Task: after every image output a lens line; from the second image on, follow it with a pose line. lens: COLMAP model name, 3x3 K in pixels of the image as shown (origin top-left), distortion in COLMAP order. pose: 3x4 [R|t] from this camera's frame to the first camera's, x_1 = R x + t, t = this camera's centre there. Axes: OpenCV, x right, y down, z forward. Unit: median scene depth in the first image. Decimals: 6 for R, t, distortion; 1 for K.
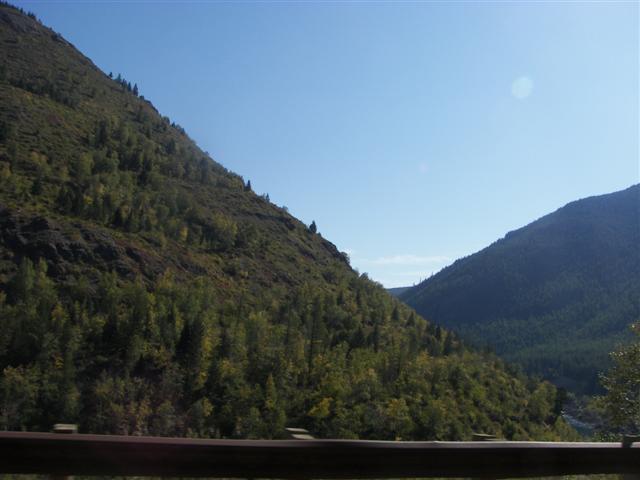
lens RADIAL K [[727.8, 0, 320.4], [0, 727.8, 282.8], [0, 0, 1]] dist [-0.231465, 0.308959]
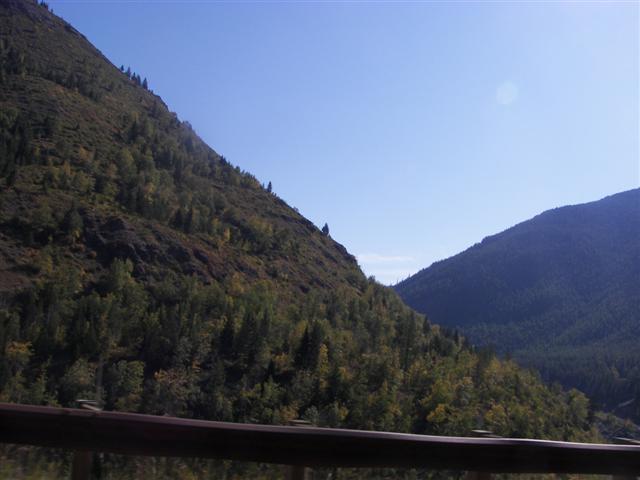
lens RADIAL K [[727.8, 0, 320.4], [0, 727.8, 282.8], [0, 0, 1]] dist [-0.231465, 0.308959]
pose [[0.997982, 0.036456, 0.051983, -0.090401], [-0.036734, 0.999315, 0.004403, -0.008046], [-0.051787, -0.006303, 0.998638, -0.026310]]
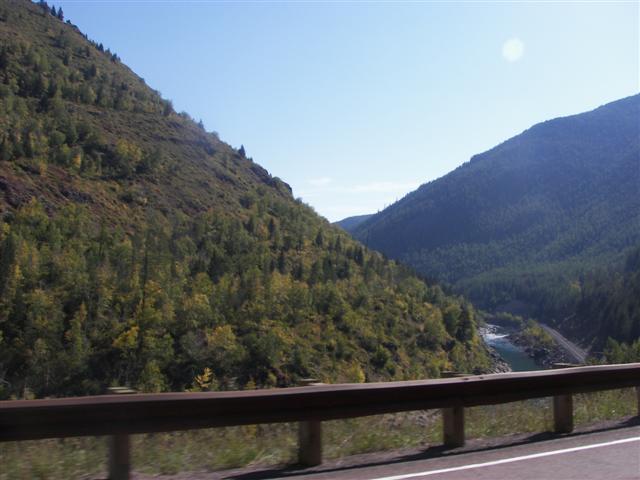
lens RADIAL K [[727.8, 0, 320.4], [0, 727.8, 282.8], [0, 0, 1]] dist [-0.231465, 0.308959]
pose [[0.999218, -0.029089, 0.026773, 0.084731], [0.026358, 0.994910, 0.097257, 0.008218], [-0.029466, -0.096475, 0.994899, 0.036493]]
